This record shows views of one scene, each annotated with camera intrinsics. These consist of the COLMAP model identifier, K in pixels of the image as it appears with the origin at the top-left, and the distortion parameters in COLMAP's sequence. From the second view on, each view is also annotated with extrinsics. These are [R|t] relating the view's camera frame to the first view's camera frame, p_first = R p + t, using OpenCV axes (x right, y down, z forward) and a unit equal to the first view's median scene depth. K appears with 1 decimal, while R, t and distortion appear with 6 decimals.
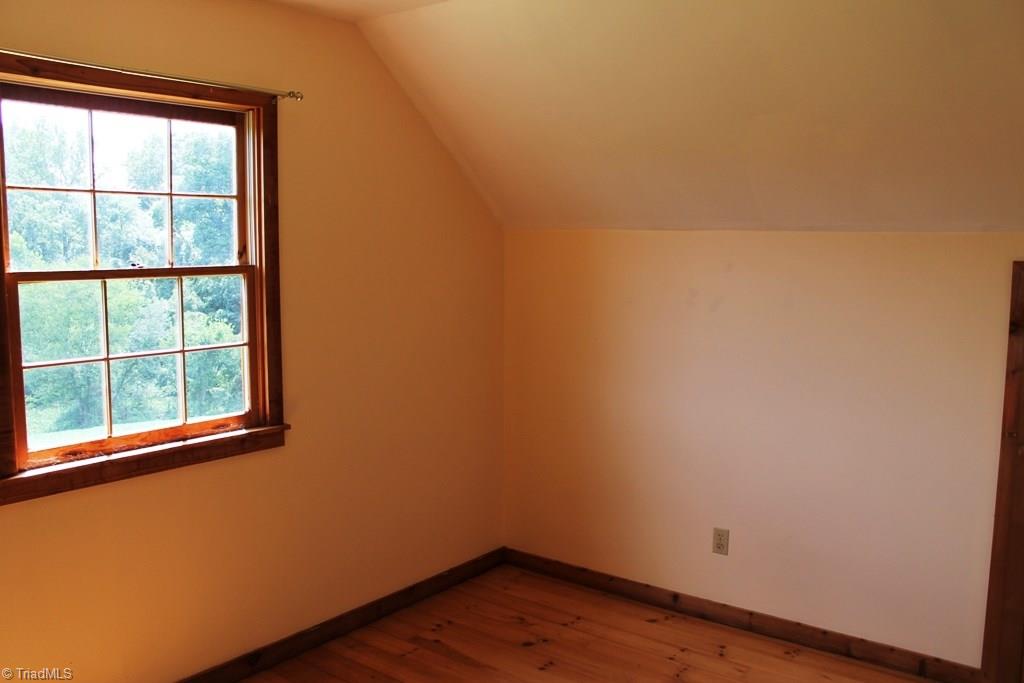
lens RADIAL K [[875.2, 0, 505.0], [0, 875.2, 342.5], [0, 0, 1]] dist [-0.162503, 0.140983]
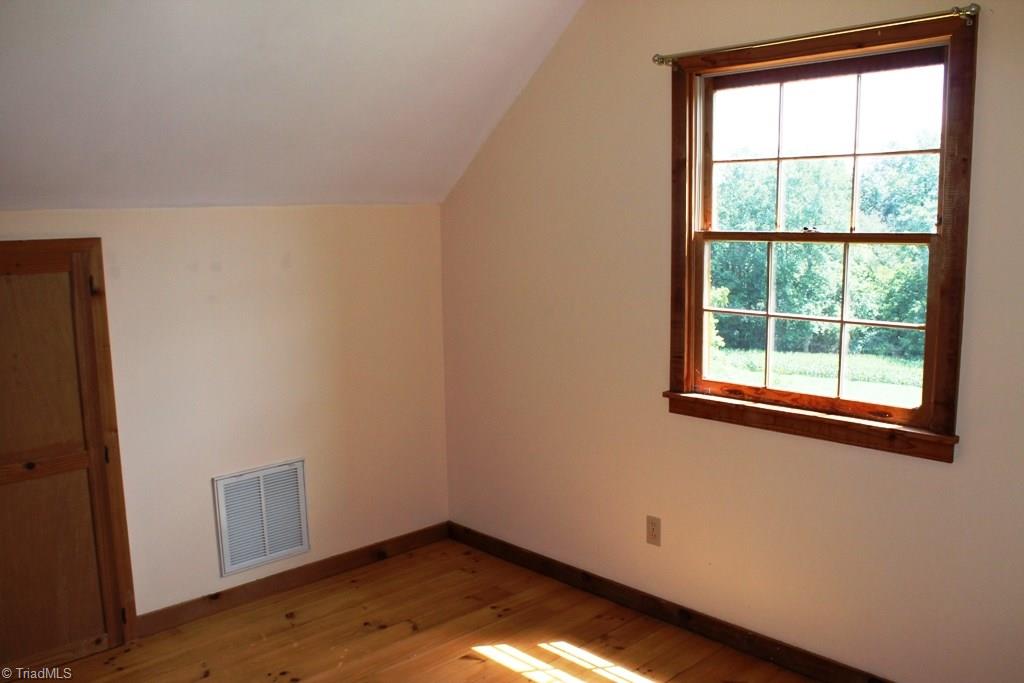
lens RADIAL K [[875.2, 0, 505.0], [0, 875.2, 342.5], [0, 0, 1]] dist [-0.162503, 0.140983]
pose [[-0.148932, 0.143611, -0.978363, 0.600215], [-0.090987, 0.983210, 0.158173, -0.081922], [0.984653, 0.112576, -0.133365, 0.752778]]
